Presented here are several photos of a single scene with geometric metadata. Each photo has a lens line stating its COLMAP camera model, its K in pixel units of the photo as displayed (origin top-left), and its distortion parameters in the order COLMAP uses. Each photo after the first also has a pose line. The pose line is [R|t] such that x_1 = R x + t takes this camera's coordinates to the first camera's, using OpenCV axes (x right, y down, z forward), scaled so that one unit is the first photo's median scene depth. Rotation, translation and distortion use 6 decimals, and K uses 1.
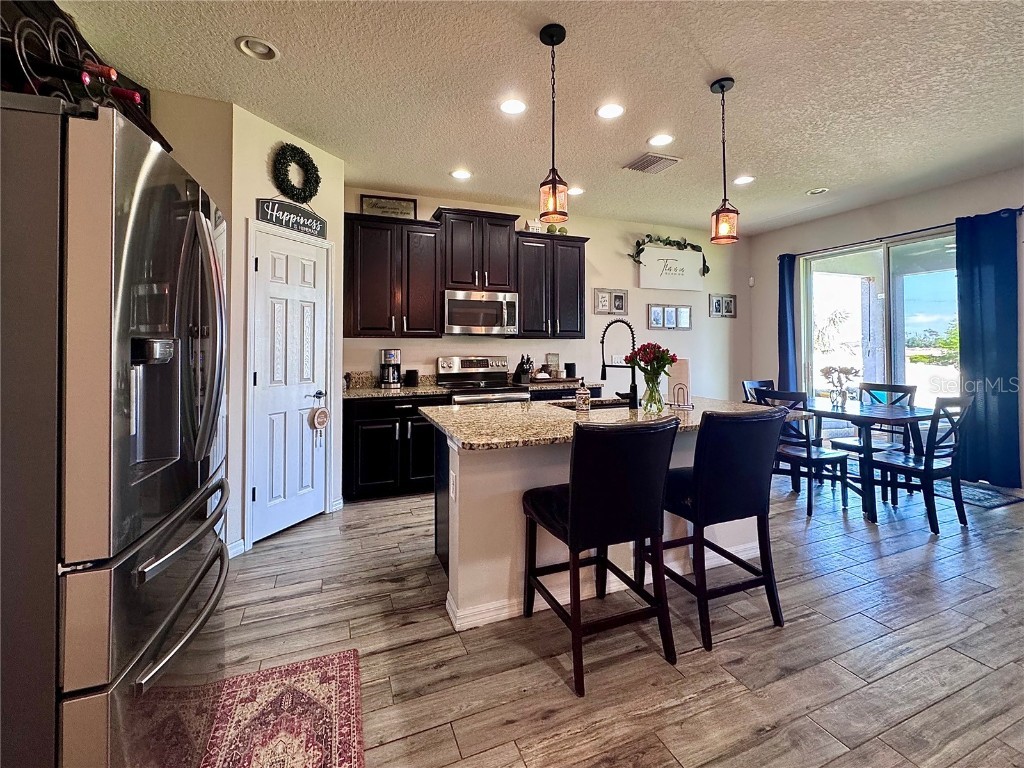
lens RADIAL K [[432.8, 0, 511.6], [0, 432.8, 340.6], [0, 0, 1]] dist [-0.000917, -0.000012]
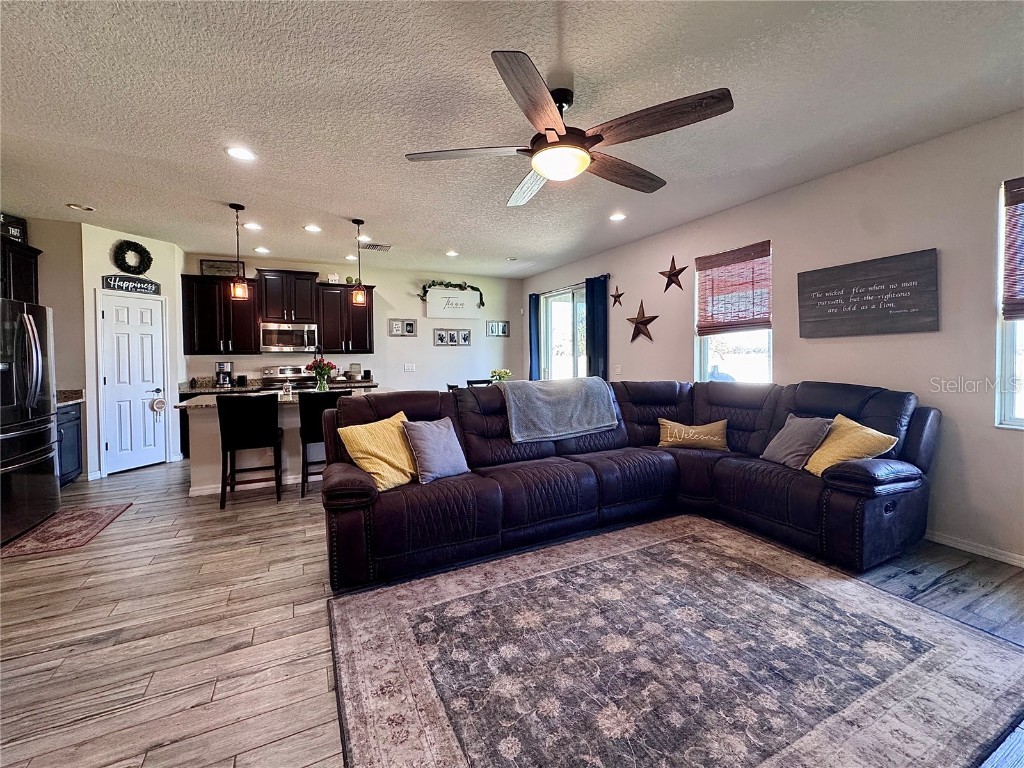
lens RADIAL K [[413.4, 0, 513.3], [0, 413.4, 364.0], [0, 0, 1]] dist [0.002638, 0.000186]
pose [[0.996758, -0.009684, 0.079867, 0.607496], [0.006817, 0.999325, 0.036088, -0.019054], [-0.080162, -0.035427, 0.996152, -0.526140]]
